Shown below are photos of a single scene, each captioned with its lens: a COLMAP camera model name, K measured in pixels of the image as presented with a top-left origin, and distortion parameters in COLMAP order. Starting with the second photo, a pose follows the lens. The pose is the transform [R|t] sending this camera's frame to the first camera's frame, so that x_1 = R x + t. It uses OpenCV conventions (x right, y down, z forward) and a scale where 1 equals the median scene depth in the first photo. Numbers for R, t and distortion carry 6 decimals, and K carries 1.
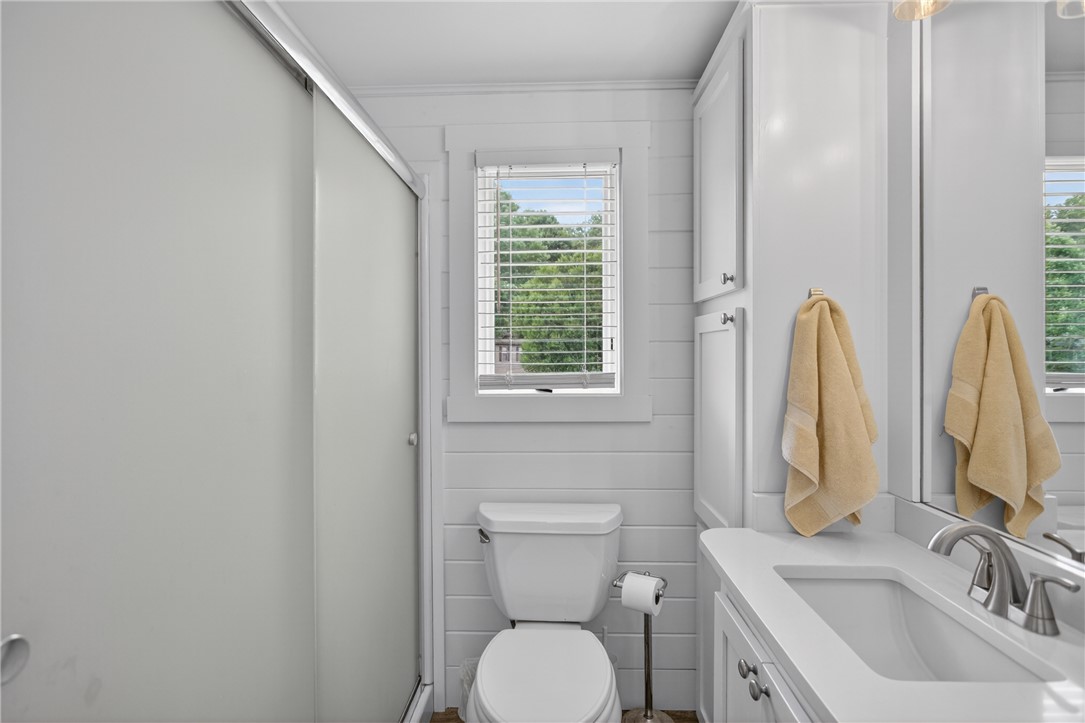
lens RADIAL K [[515.9, 0, 542.5], [0, 515.9, 363.4], [0, 0, 1]] dist [0.013522, -0.011480]
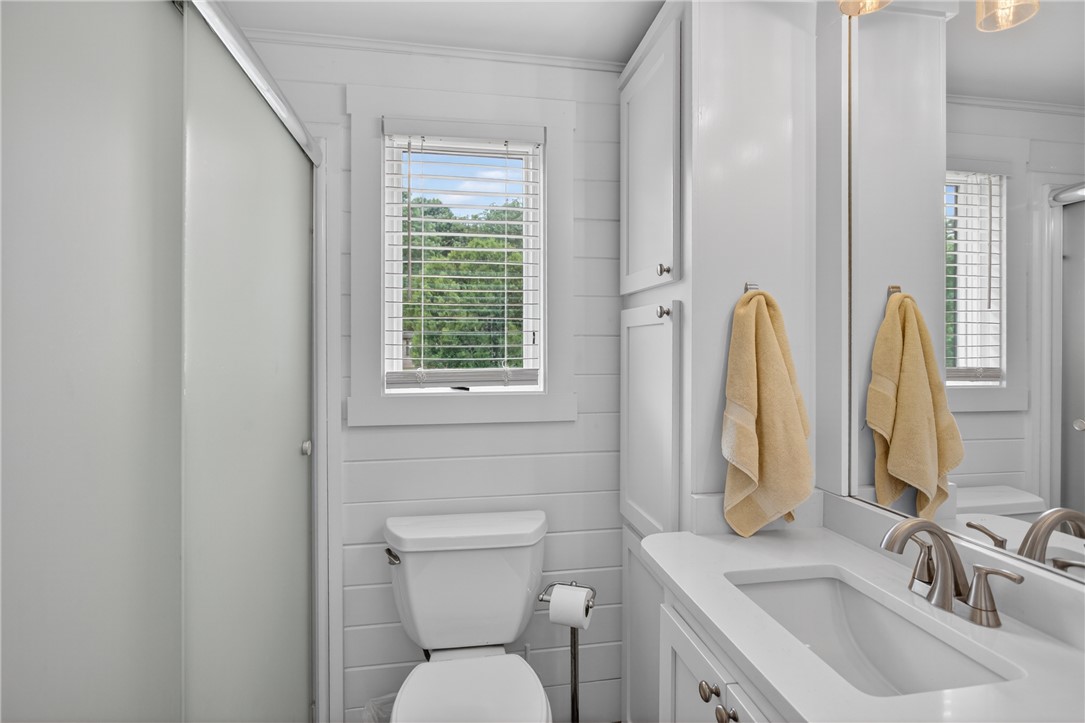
lens RADIAL K [[517.9, 0, 534.9], [0, 517.9, 355.8], [0, 0, 1]] dist [-0.001624, 0.000151]
pose [[0.979527, 0.001470, 0.201309, -0.057989], [-0.000535, 0.999989, -0.004703, -0.000967], [-0.201313, 0.004499, 0.979517, 0.097982]]
